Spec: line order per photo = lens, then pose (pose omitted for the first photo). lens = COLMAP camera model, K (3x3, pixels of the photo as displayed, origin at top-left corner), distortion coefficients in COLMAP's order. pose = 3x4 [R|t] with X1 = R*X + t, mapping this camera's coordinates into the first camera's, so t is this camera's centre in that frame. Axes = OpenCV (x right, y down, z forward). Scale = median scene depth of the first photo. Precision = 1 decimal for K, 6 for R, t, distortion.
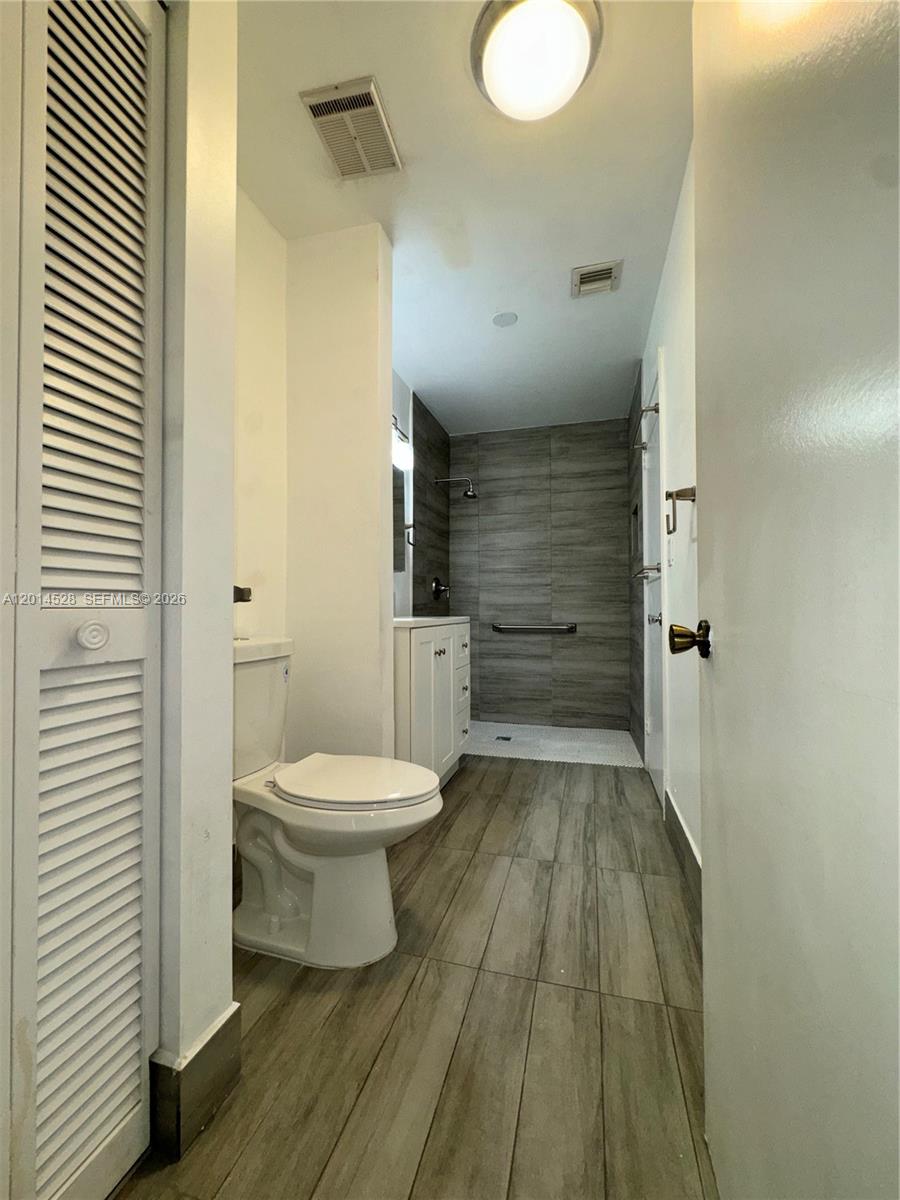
lens RADIAL K [[481.3, 0, 448.6], [0, 481.3, 599.1], [0, 0, 1]] dist [0.001812, 0.000058]
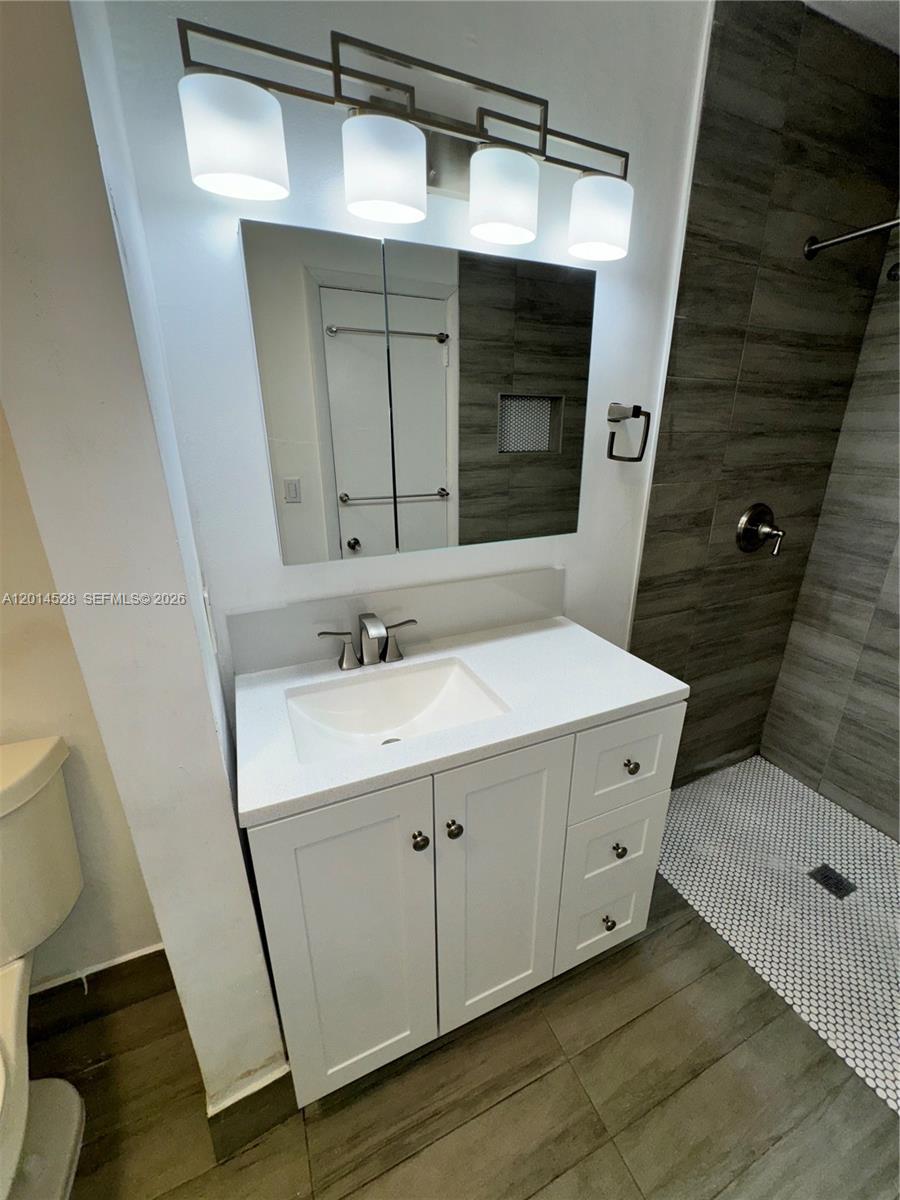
lens RADIAL K [[481.3, 0, 454.4], [0, 481.3, 600.6], [0, 0, 1]] dist [0.001812, 0.000058]
pose [[0.654640, 0.255902, -0.711309, 0.125505], [0.009083, 0.938228, 0.345898, -0.112983], [0.755886, -0.232900, 0.611878, 0.465984]]
